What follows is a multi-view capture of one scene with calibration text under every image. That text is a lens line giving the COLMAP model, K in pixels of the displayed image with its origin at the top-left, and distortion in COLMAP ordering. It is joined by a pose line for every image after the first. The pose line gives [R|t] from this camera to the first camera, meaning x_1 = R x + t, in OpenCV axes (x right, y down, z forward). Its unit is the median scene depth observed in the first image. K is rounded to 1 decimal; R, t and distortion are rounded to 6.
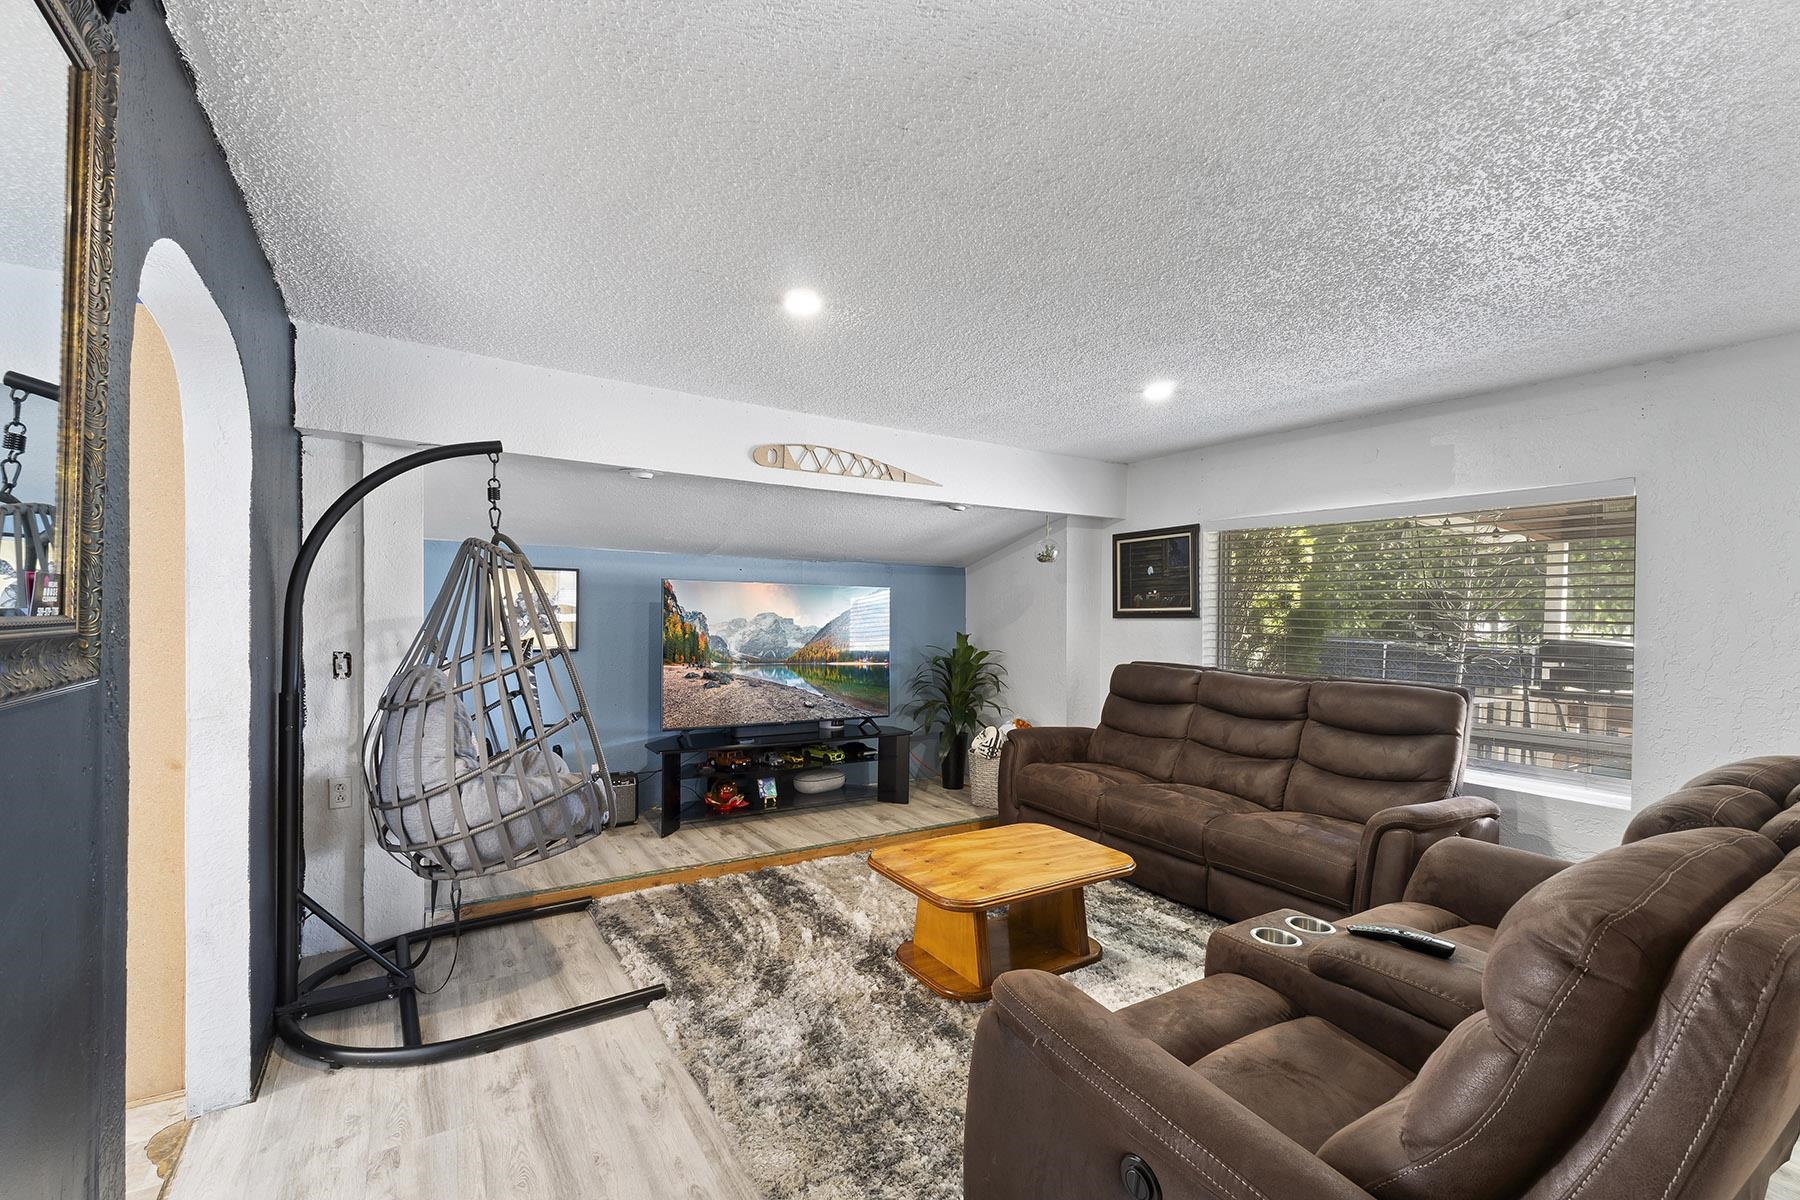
lens RADIAL K [[761.4, 0, 889.4], [0, 761.4, 614.2], [0, 0, 1]] dist [0.003111, 0.000360]
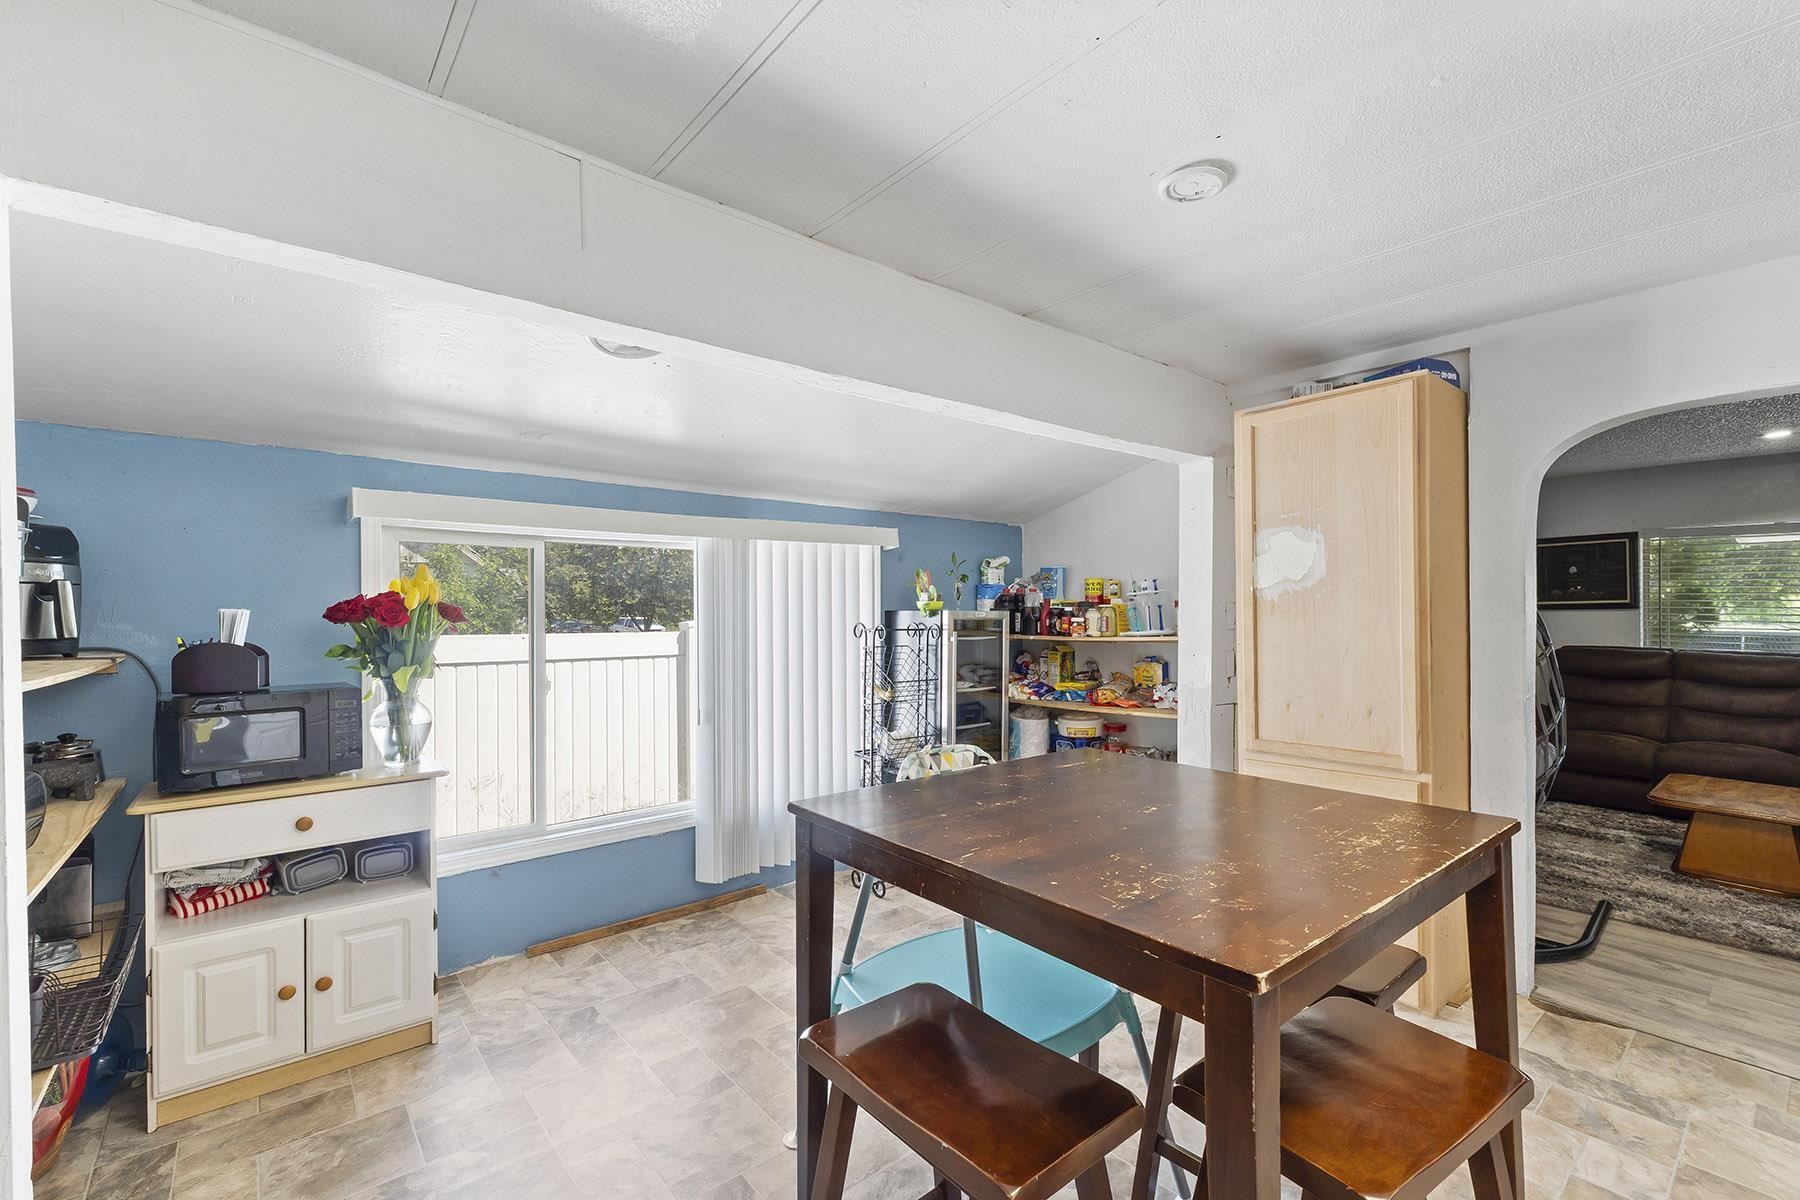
lens RADIAL K [[761.4, 0, 890.7], [0, 761.4, 612.2], [0, 0, 1]] dist [0.003111, 0.000360]
pose [[0.992909, -0.017097, 0.117642, -0.941504], [0.016652, 0.999850, 0.004763, -0.015252], [-0.117706, -0.002770, 0.993045, -0.079837]]
